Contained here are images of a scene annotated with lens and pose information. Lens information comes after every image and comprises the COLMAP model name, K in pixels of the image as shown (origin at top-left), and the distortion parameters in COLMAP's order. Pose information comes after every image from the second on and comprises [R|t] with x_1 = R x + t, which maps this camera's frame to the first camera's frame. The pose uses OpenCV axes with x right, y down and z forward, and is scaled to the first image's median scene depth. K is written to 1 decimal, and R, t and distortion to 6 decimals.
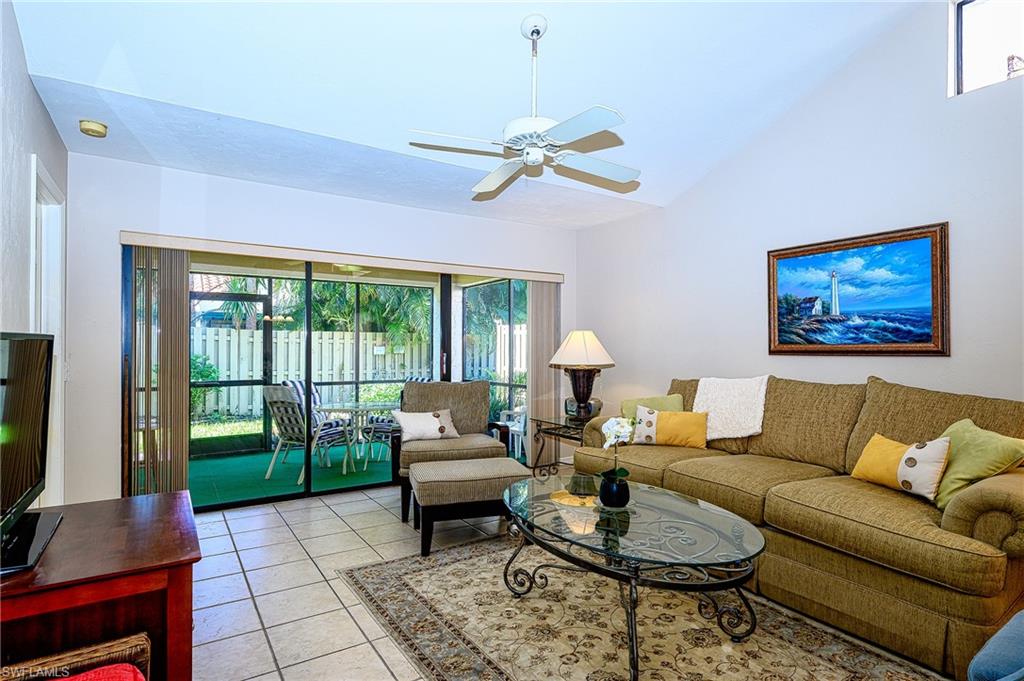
lens RADIAL K [[530.5, 0, 512.0], [0, 530.5, 340.5], [0, 0, 1]] dist [-0.002677, -0.000438]
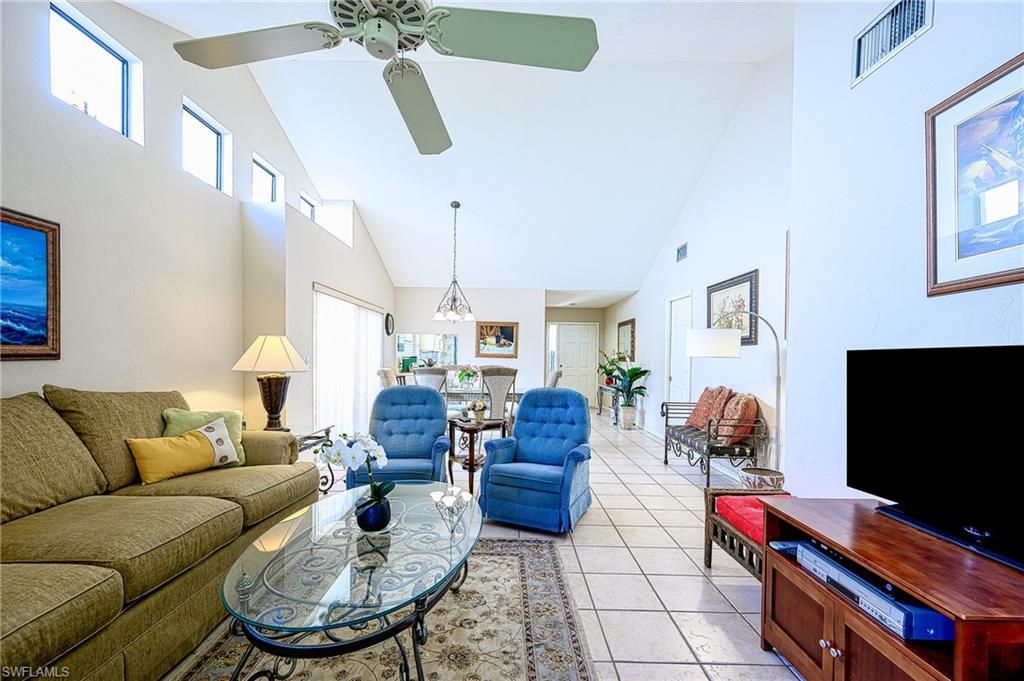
lens RADIAL K [[425.3, 0, 509.3], [0, 425.3, 363.5], [0, 0, 1]] dist [-0.000124, -0.000115]
pose [[-0.836753, -0.025039, 0.547008, -0.282861], [-0.023301, 0.999677, 0.010115, 0.008428], [-0.547085, -0.004283, -0.837066, 1.053338]]
